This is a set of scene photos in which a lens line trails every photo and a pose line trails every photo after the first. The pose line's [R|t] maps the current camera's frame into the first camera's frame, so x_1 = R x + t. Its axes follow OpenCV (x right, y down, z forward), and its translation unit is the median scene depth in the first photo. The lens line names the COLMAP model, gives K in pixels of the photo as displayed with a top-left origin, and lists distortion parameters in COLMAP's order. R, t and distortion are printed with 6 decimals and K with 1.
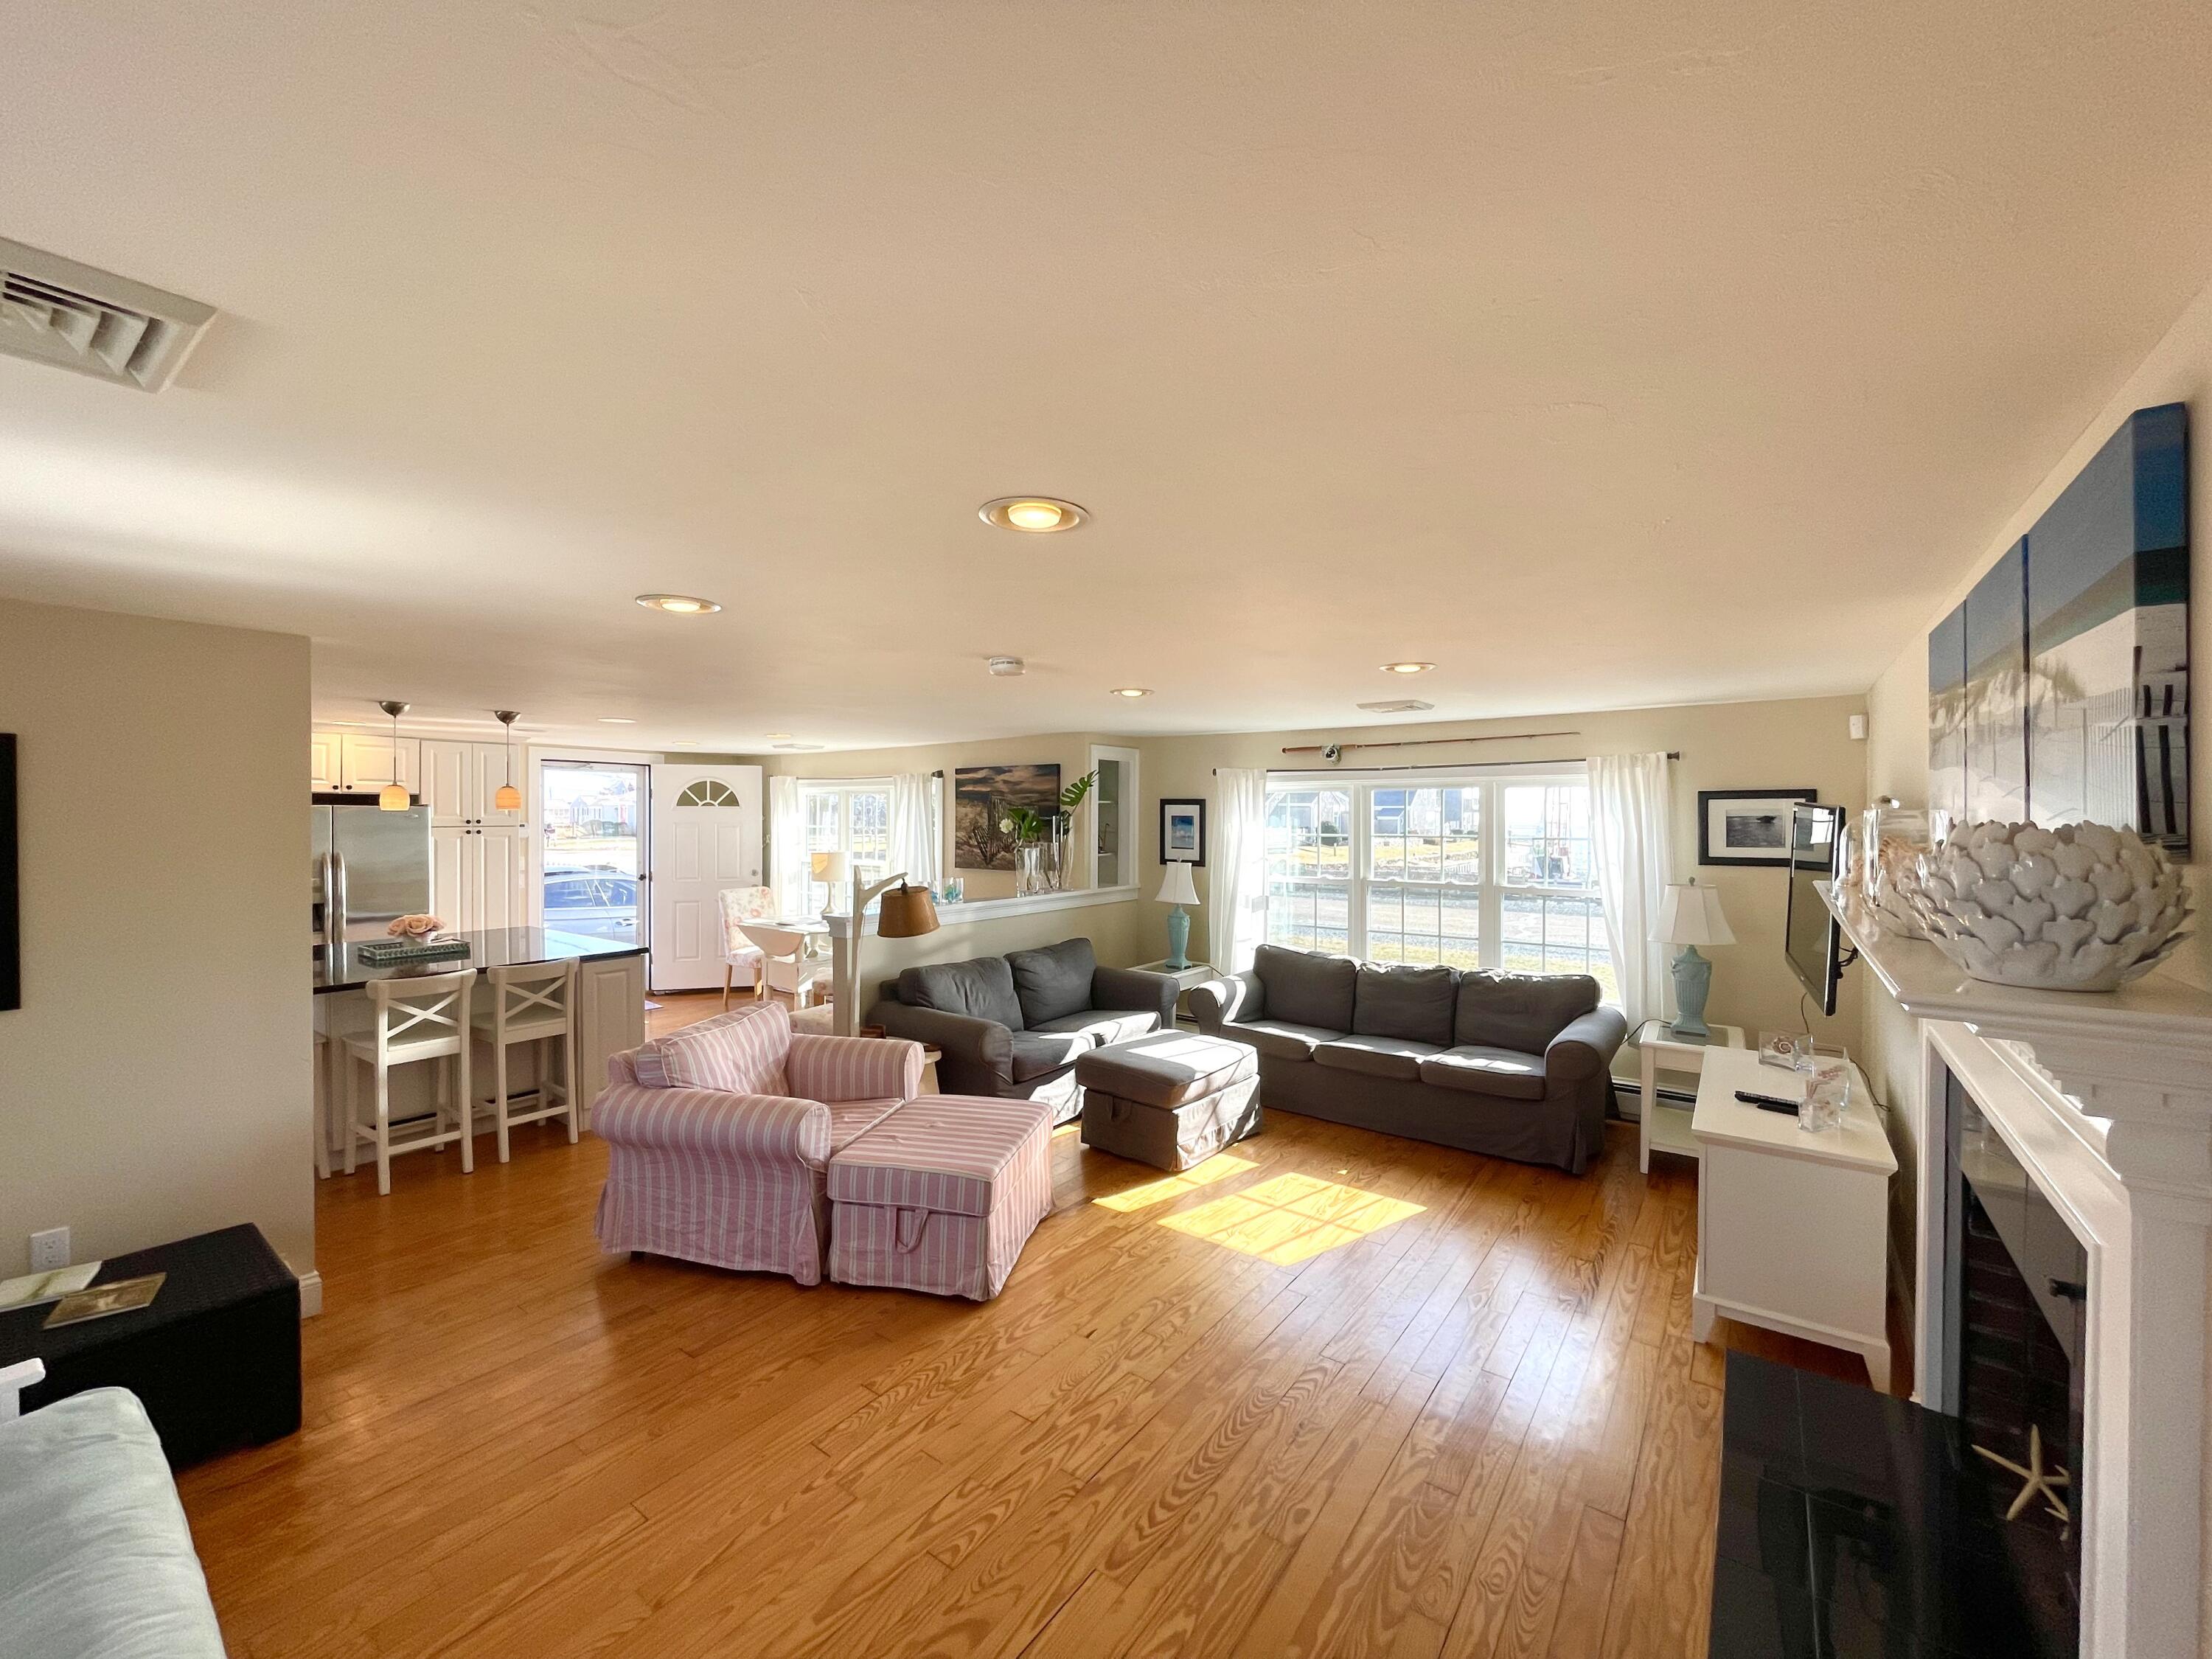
lens RADIAL K [[894.6, 0, 1101.6], [0, 894.6, 816.4], [0, 0, 1]] dist [-0.001827, -0.000166]
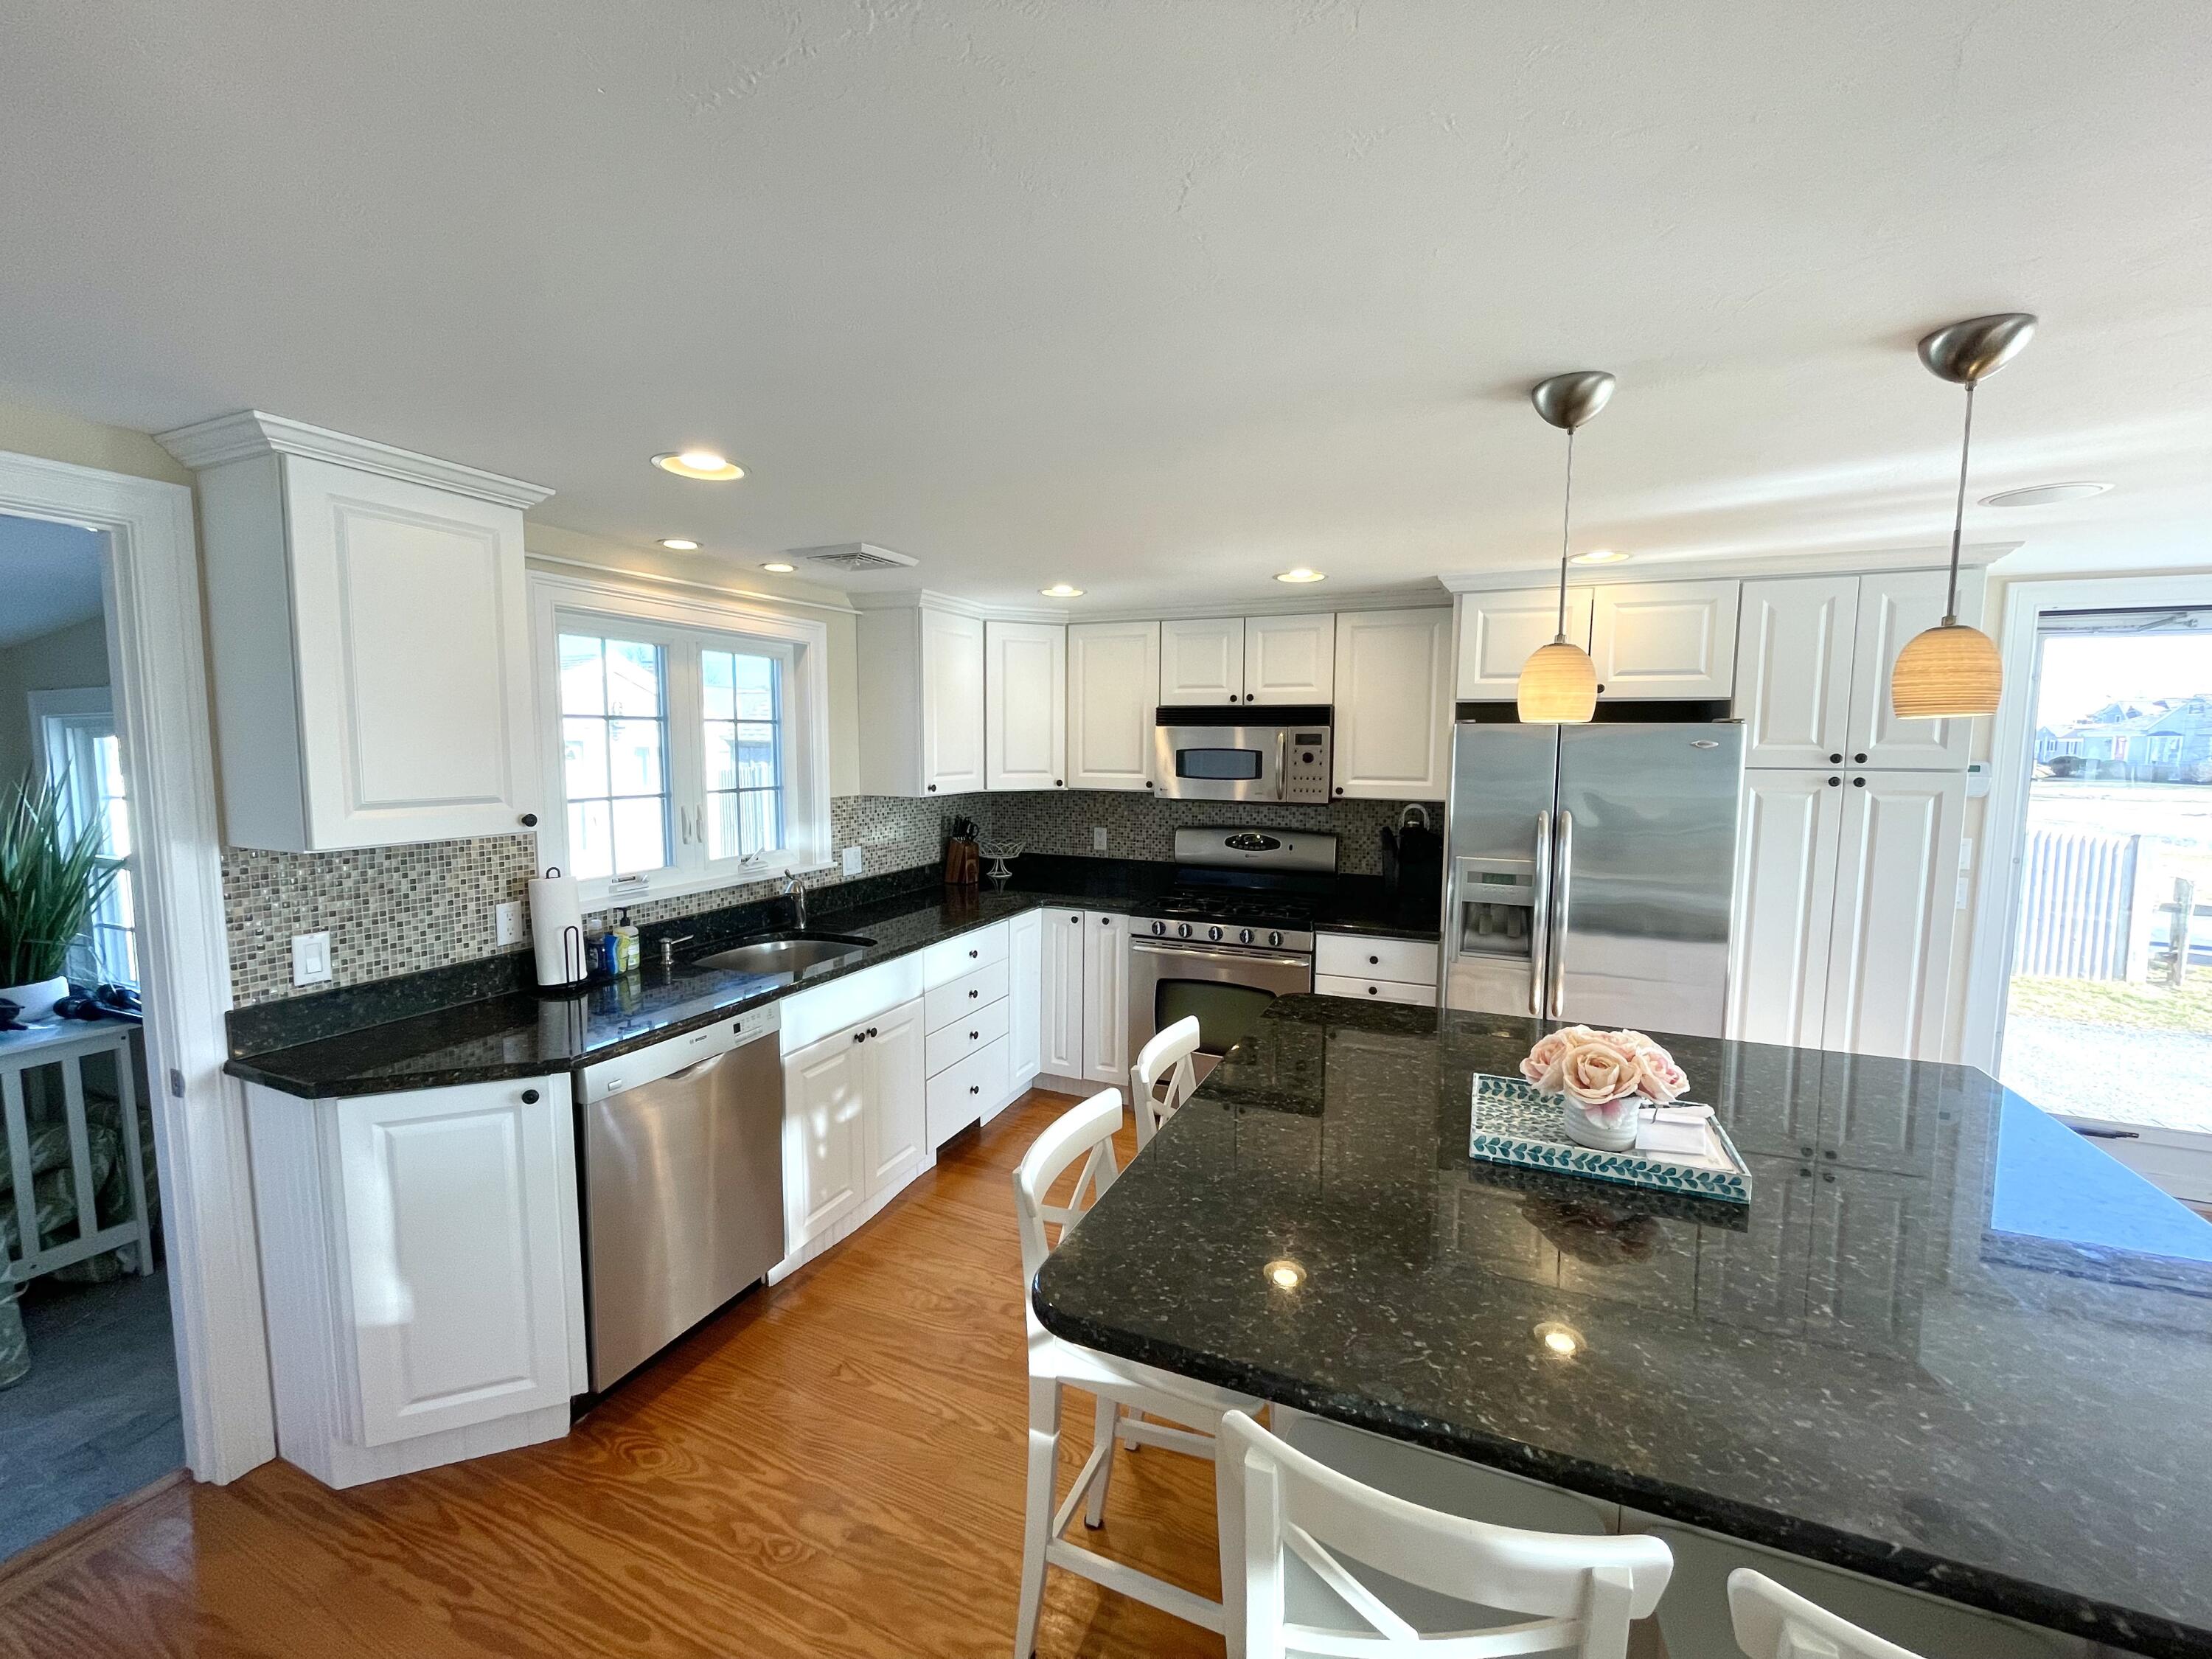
lens RADIAL K [[894.6, 0, 1109.3], [0, 894.6, 821.8], [0, 0, 1]] dist [-0.001827, -0.000166]
pose [[0.236455, 0.085056, -0.967912, -0.396332], [-0.006617, 0.996279, 0.085933, 0.001719], [0.971620, -0.013915, 0.236138, 0.596227]]
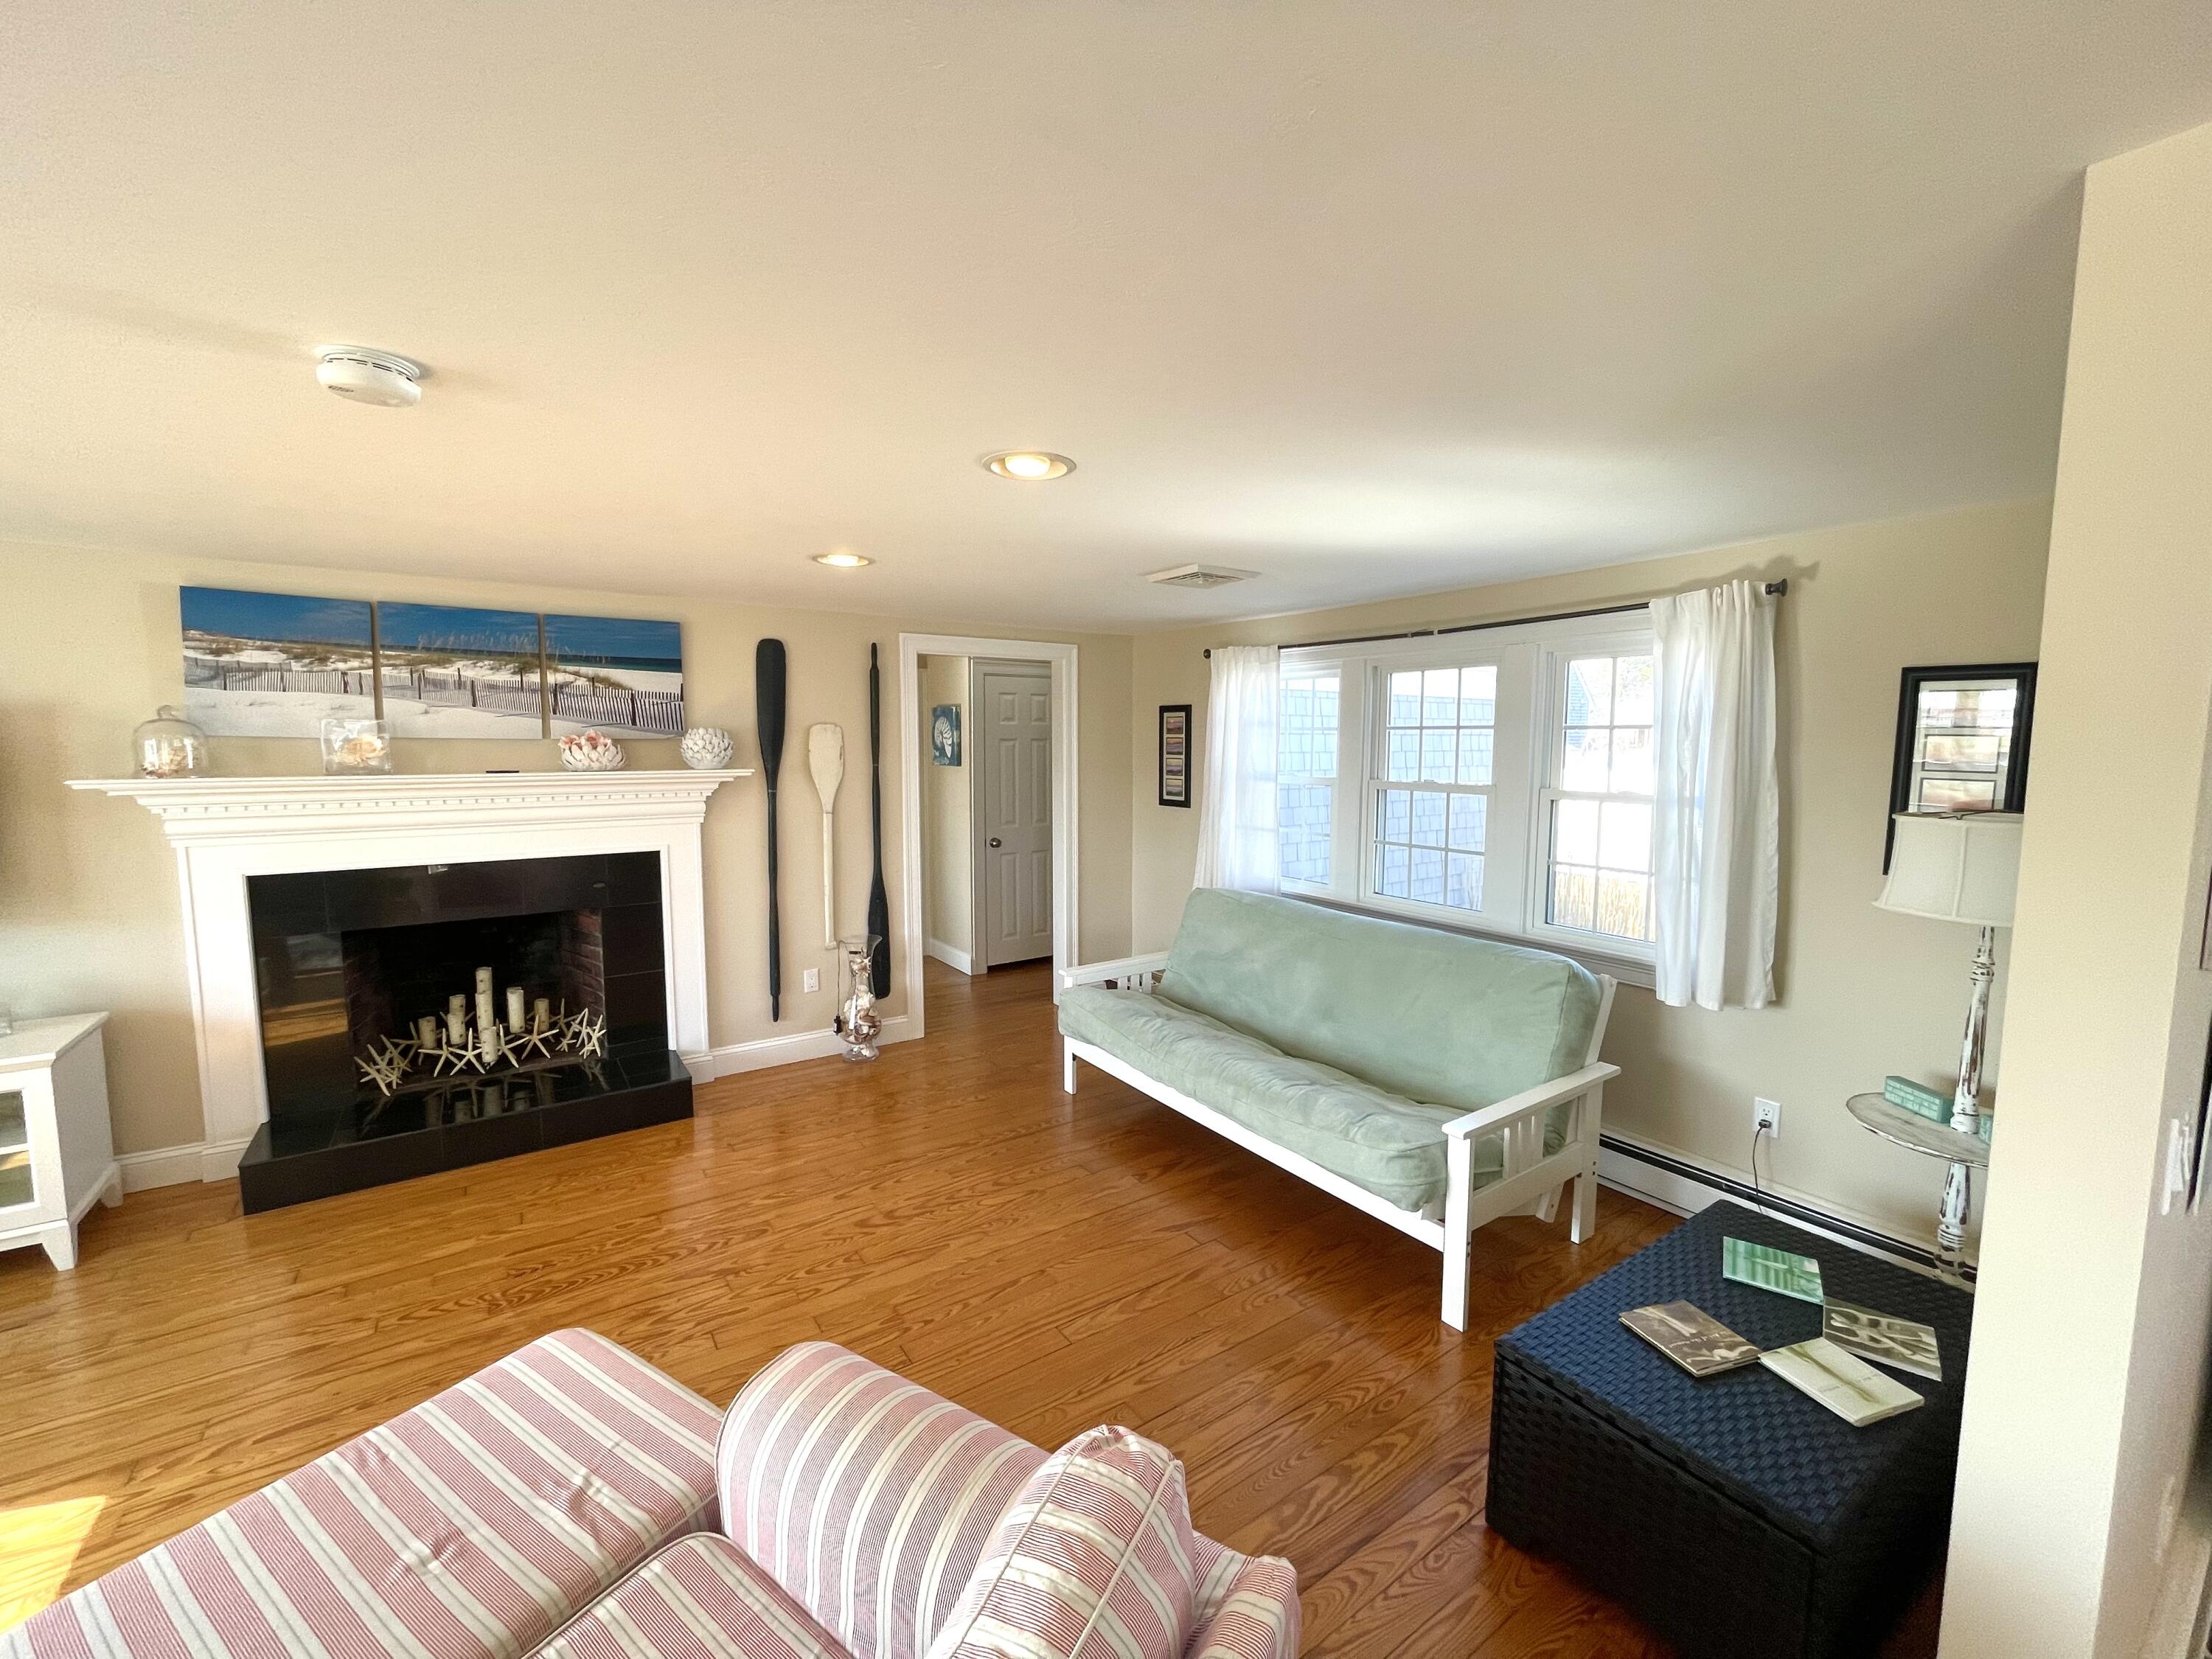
lens RADIAL K [[894.6, 0, 1105.8], [0, 894.6, 824.1], [0, 0, 1]] dist [-0.001827, -0.000166]
pose [[-0.945806, -0.039119, 0.322367, -0.324379], [-0.007001, 0.994943, 0.100195, 0.002669], [-0.324656, 0.092508, -0.941297, 0.710709]]
